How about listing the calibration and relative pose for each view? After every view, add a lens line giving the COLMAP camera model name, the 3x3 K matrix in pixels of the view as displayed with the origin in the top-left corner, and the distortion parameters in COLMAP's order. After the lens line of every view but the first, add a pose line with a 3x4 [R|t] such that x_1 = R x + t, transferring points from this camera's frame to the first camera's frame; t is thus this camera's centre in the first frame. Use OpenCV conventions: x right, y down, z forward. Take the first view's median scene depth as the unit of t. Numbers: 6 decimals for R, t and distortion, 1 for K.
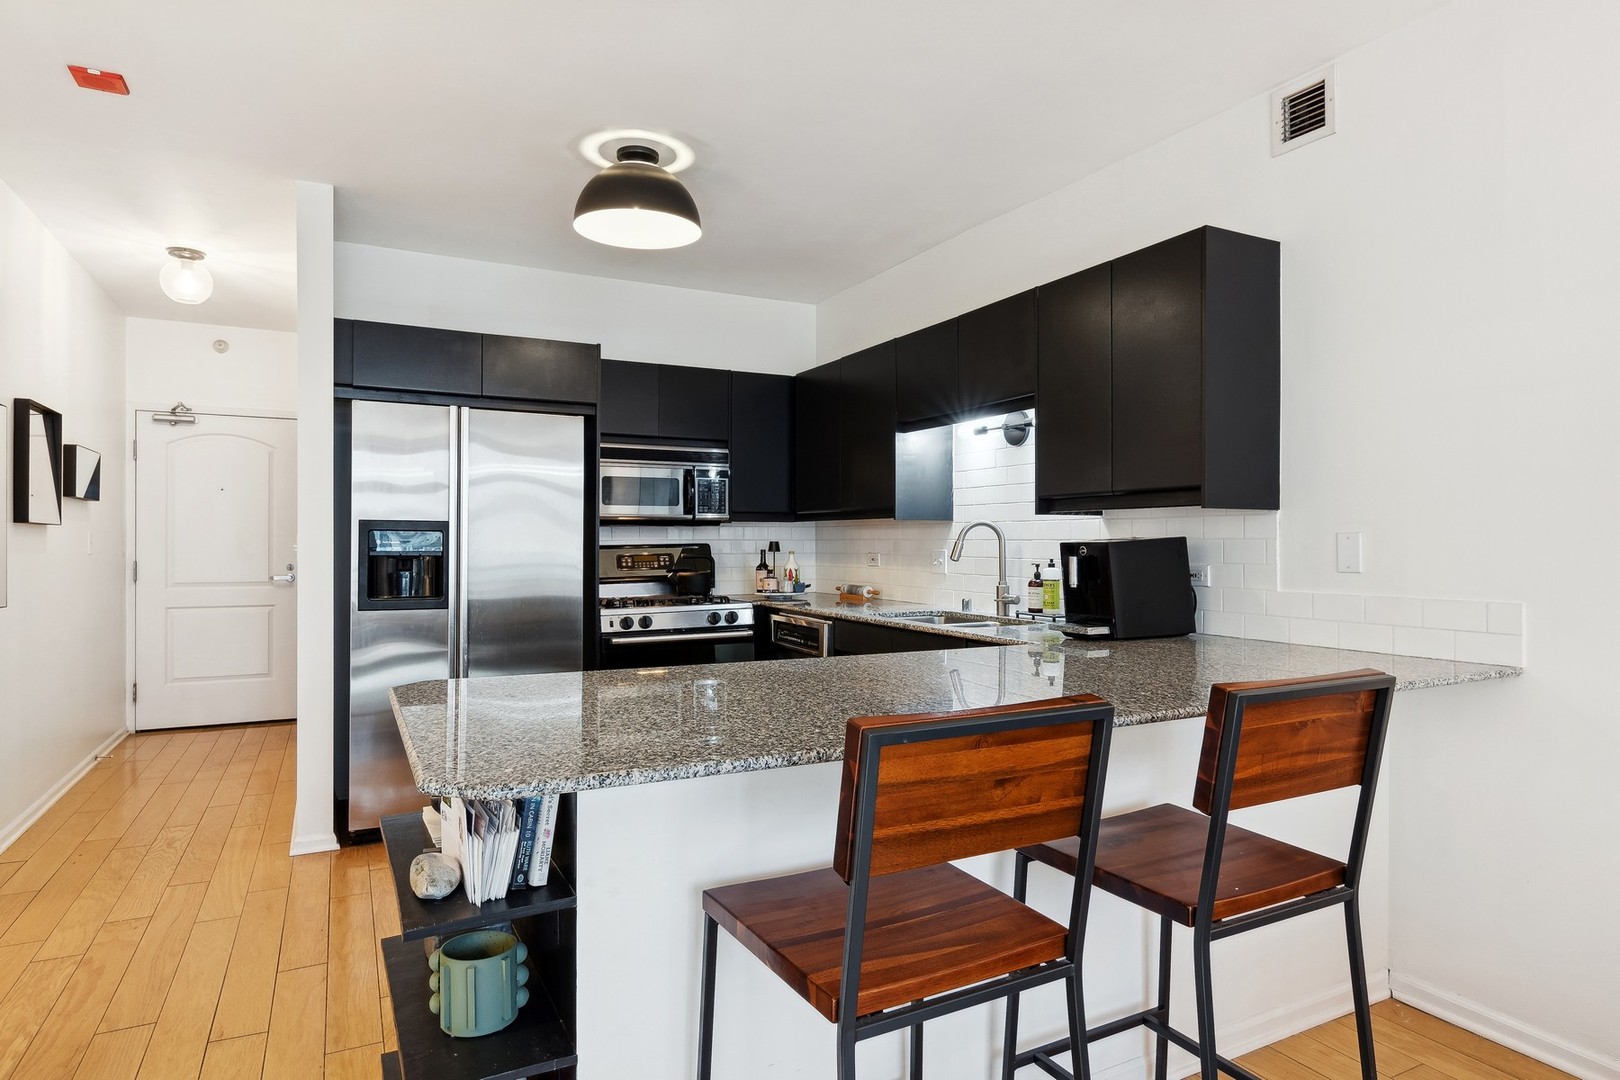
lens RADIAL K [[885.9, 0, 811.8], [0, 885.9, 535.6], [0, 0, 1]] dist [-0.002113, -0.000604]
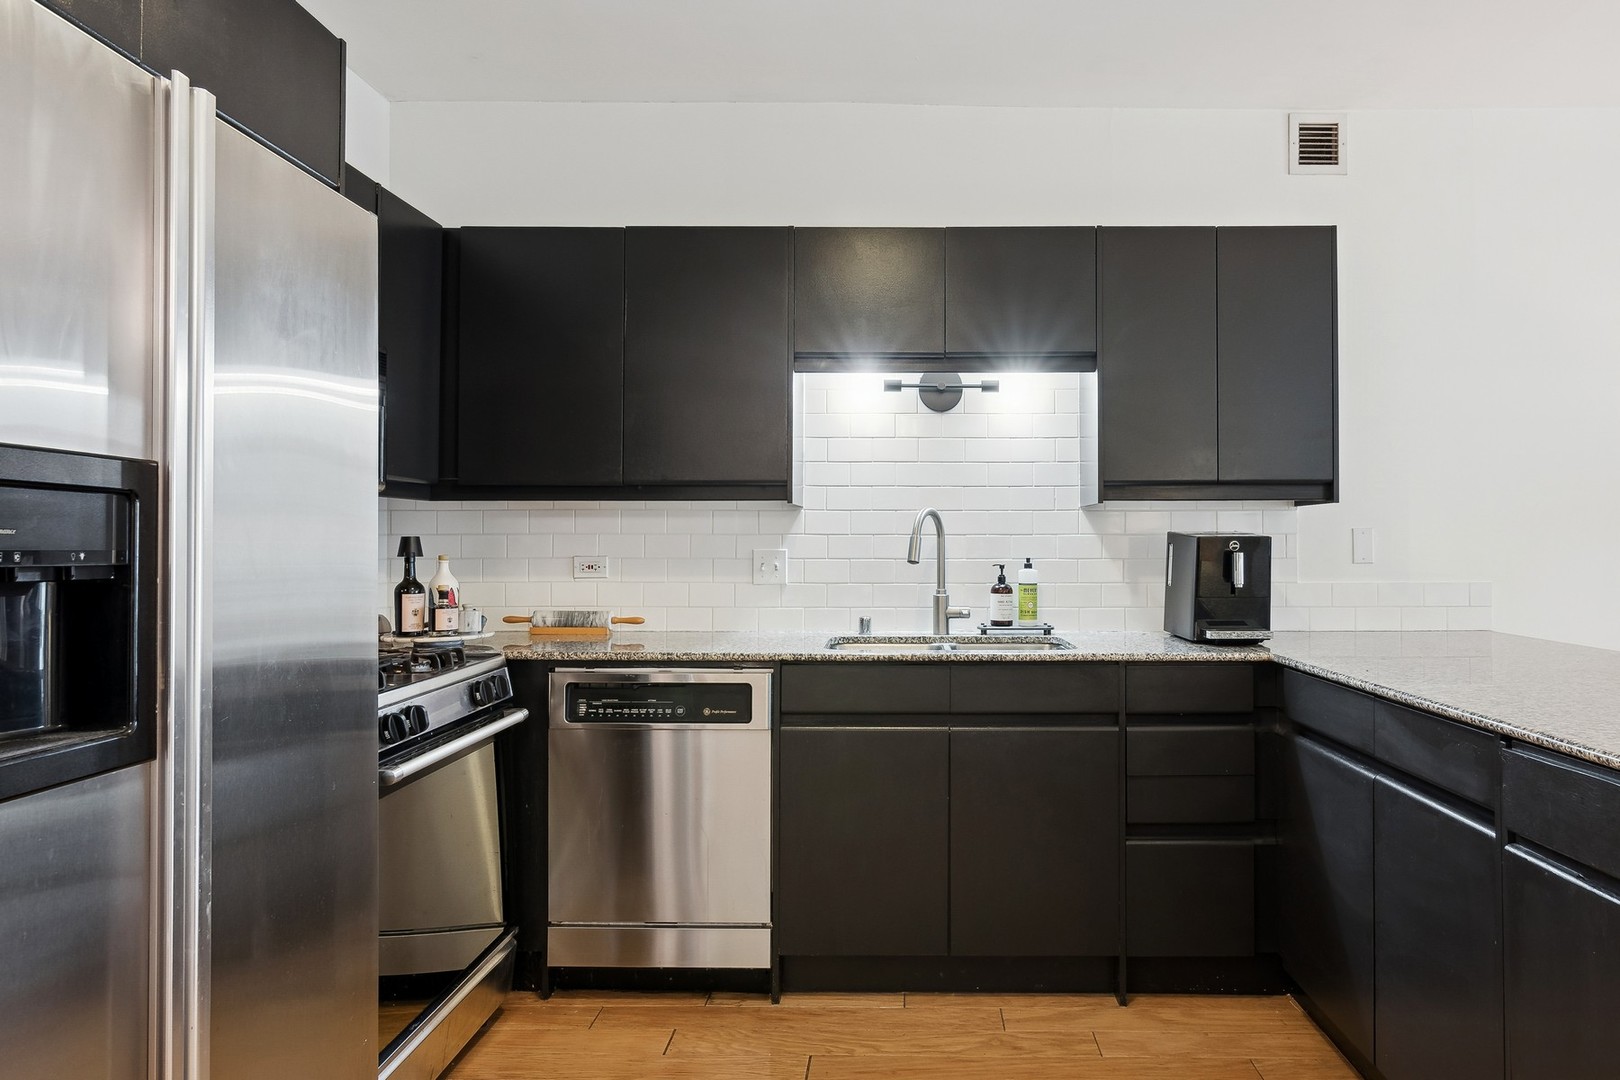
lens RADIAL K [[944.2, 0, 812.0], [0, 944.2, 551.2], [0, 0, 1]] dist [-0.003247, 0.000005]
pose [[0.479676, 0.010727, 0.877380, -0.527156], [-0.004014, 0.999942, -0.010031, 0.026701], [-0.877436, 0.001290, 0.479691, 0.685638]]
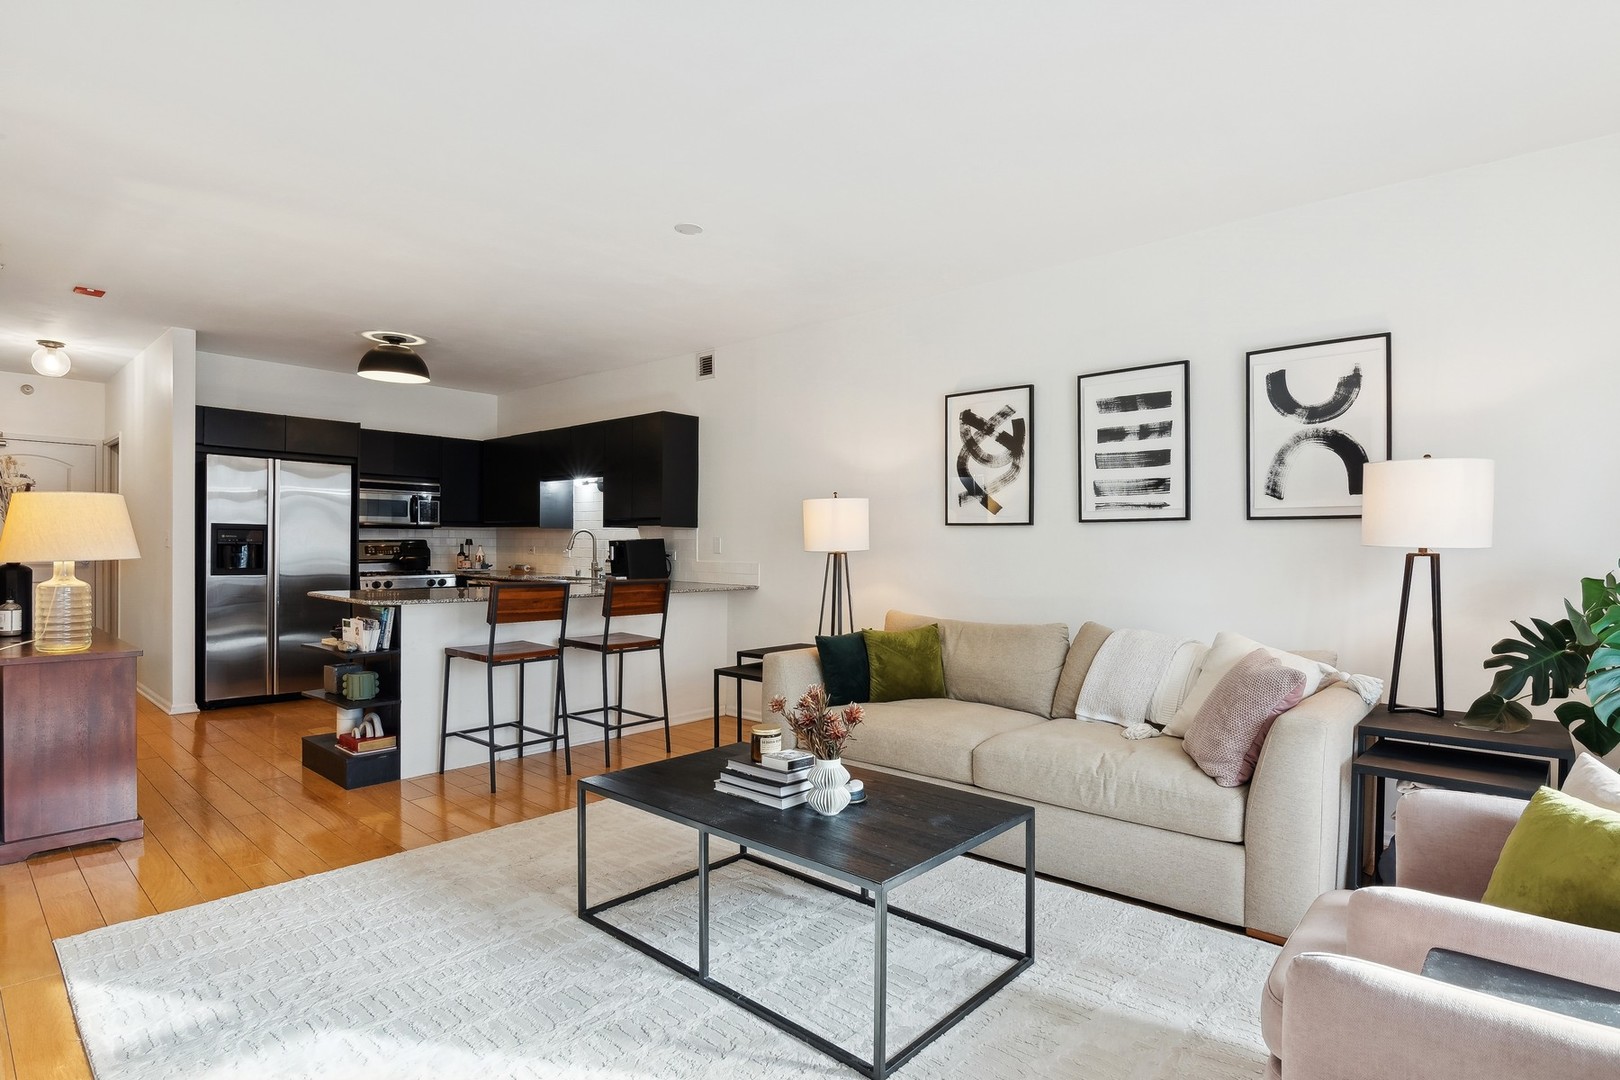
lens RADIAL K [[814.0, 0, 822.4], [0, 814.0, 550.8], [0, 0, 1]] dist [-0.010328, -0.000824]
pose [[0.932160, 0.008019, 0.361957, 0.030907], [-0.013224, 0.999842, 0.011903, 0.002076], [-0.361805, -0.015882, 0.932119, -0.850542]]
